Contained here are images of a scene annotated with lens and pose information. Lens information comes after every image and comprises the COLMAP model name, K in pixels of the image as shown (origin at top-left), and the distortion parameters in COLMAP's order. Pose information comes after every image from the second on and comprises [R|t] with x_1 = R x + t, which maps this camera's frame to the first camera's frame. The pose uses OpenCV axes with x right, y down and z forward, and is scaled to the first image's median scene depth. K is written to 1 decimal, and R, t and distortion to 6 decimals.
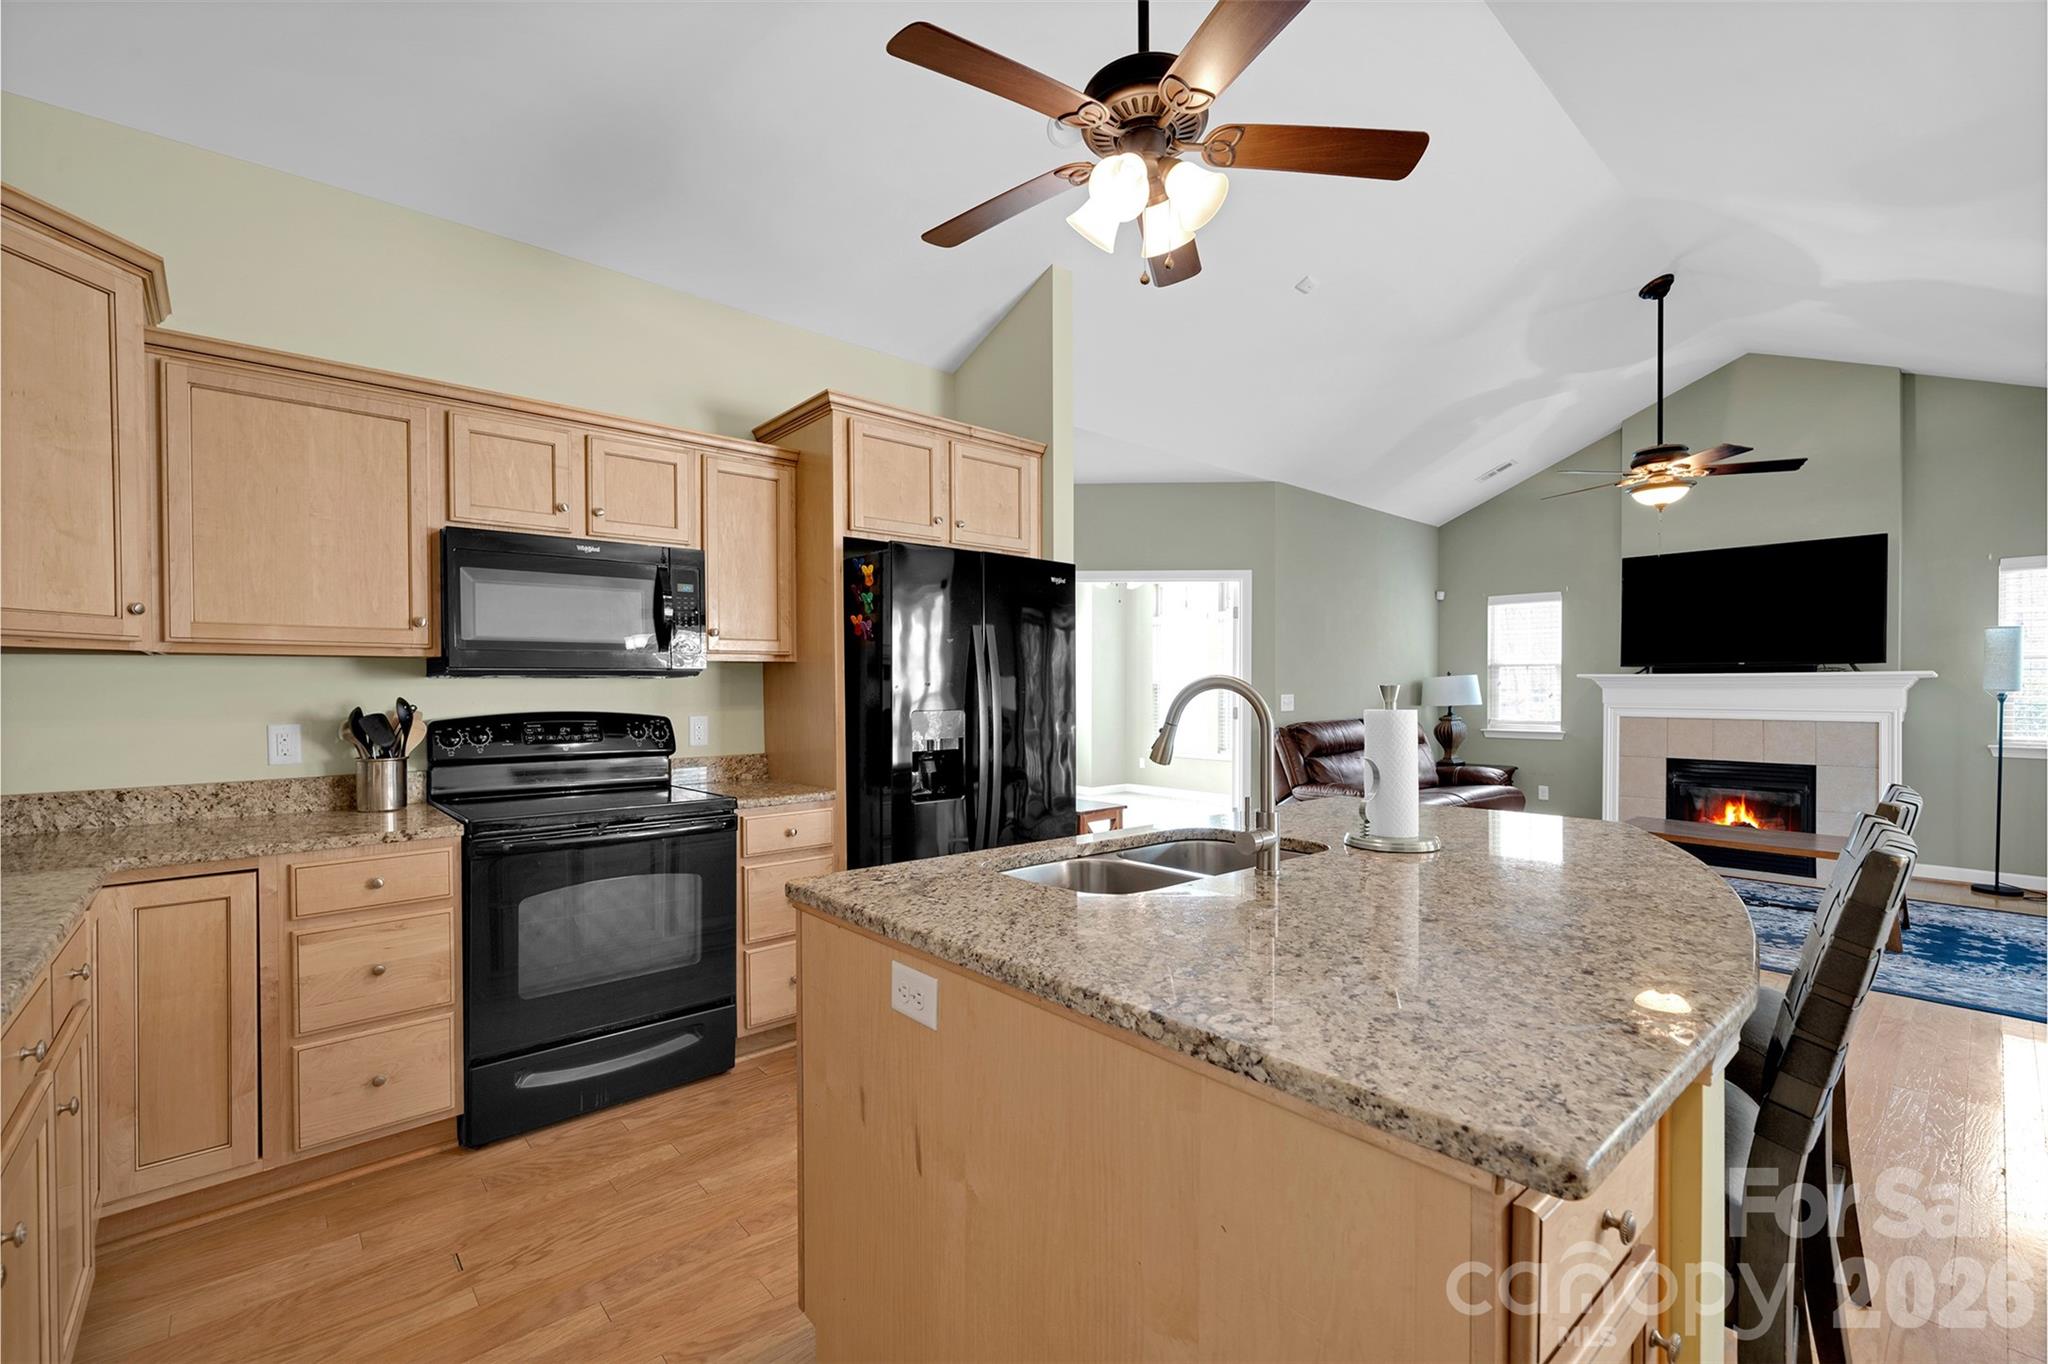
lens RADIAL K [[875.3, 0, 1026.2], [0, 875.3, 696.8], [0, 0, 1]] dist [-0.000308, -0.000004]
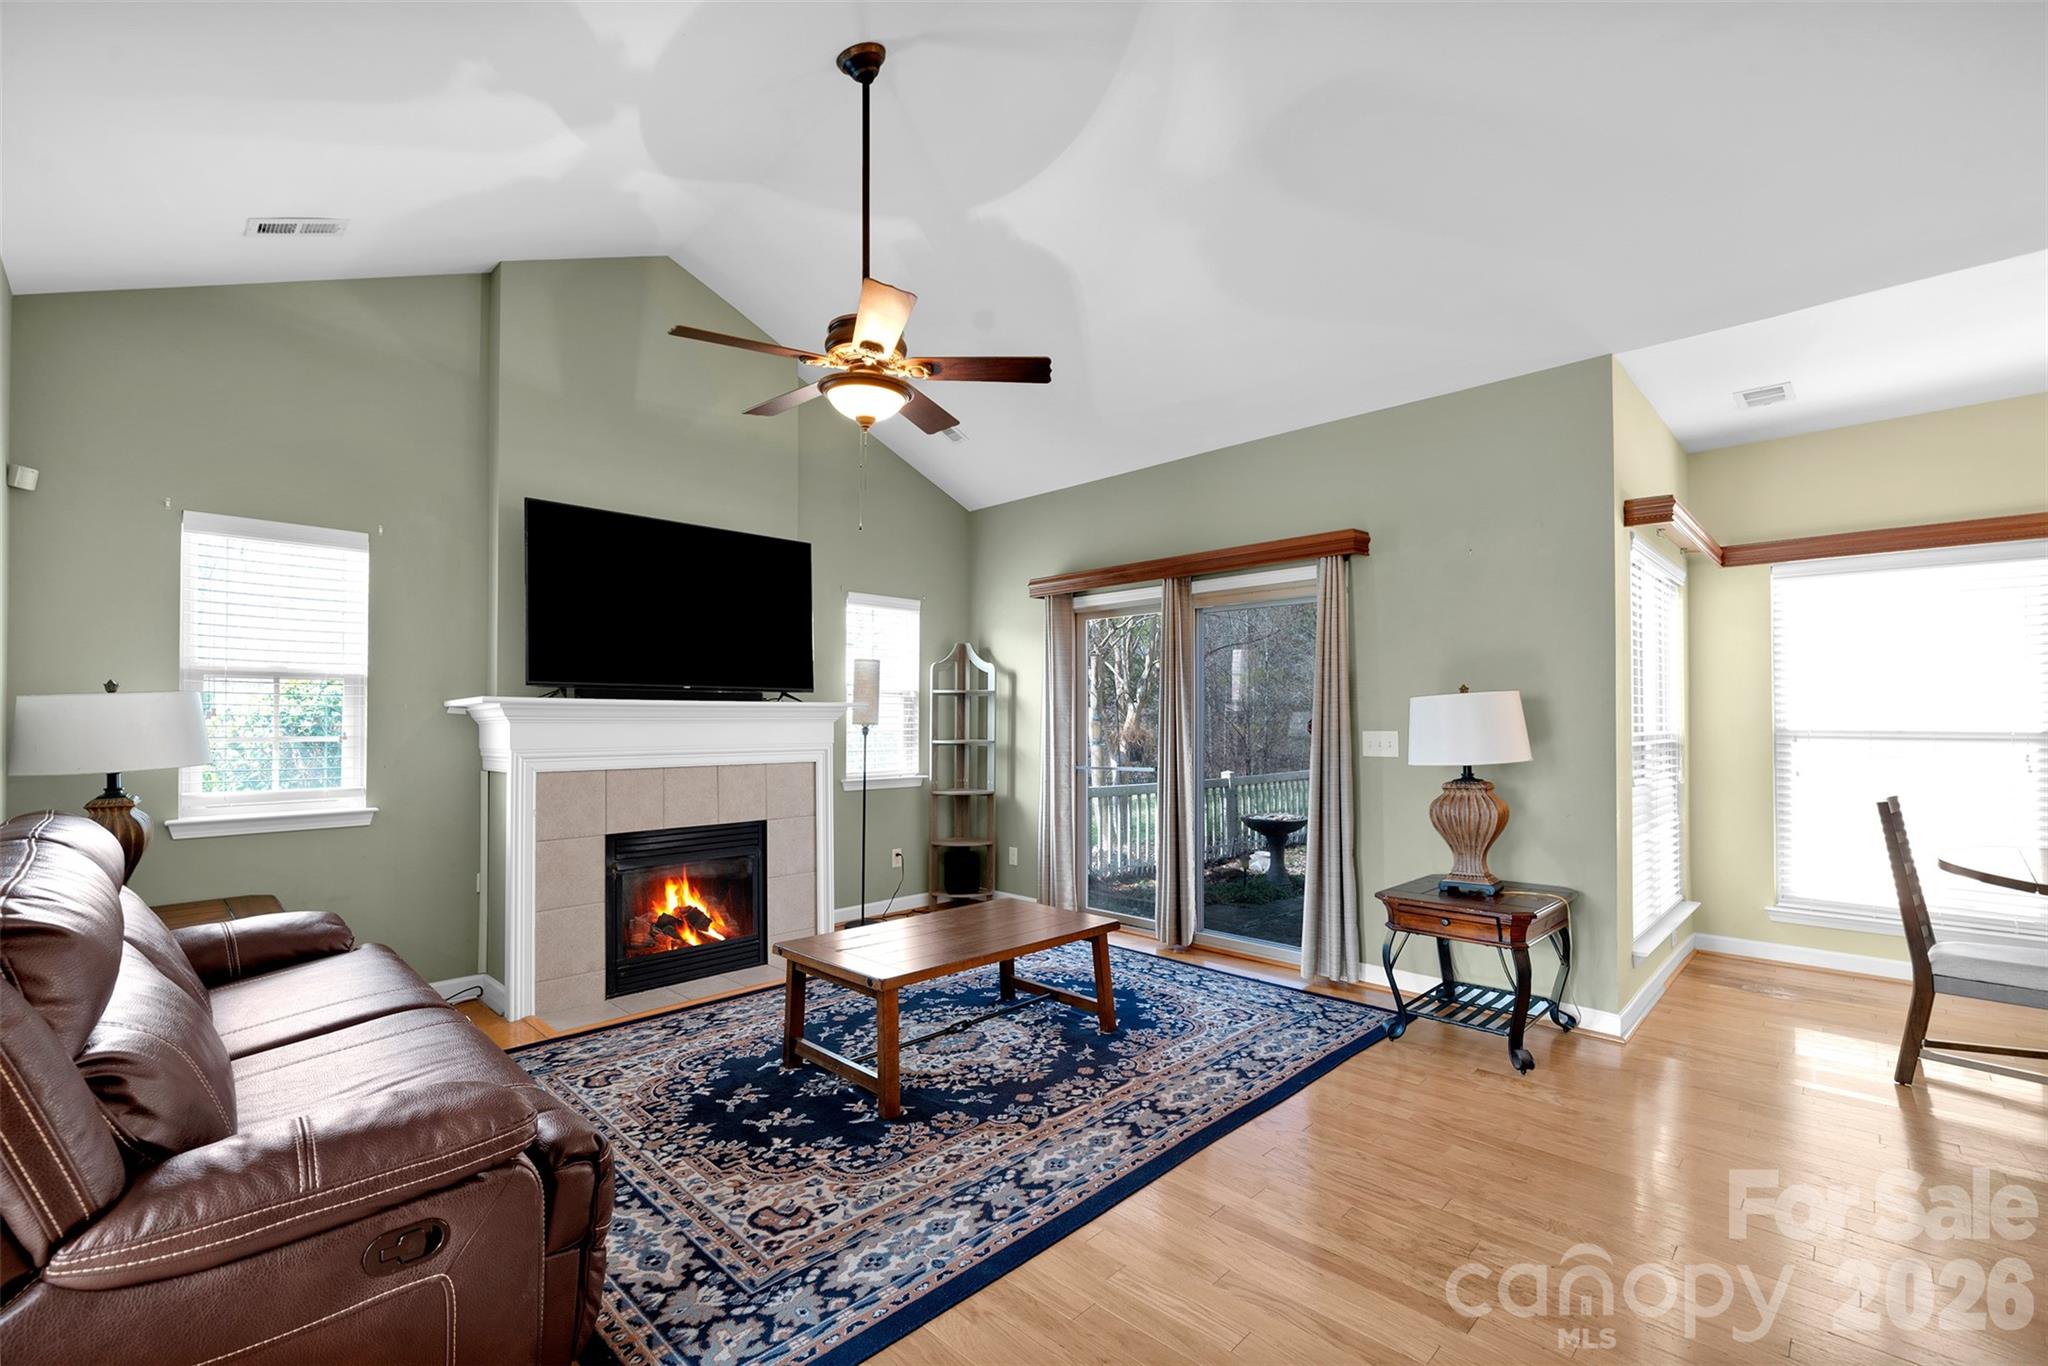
lens RADIAL K [[853.5, 0, 1017.9], [0, 853.5, 711.5], [0, 0, 1]] dist [-0.000386, -0.000078]
pose [[-0.055946, 0.008188, 0.998400, 0.107488], [0.011504, 0.999905, -0.007556, -0.009713], [-0.998368, 0.011063, -0.056035, 0.747118]]
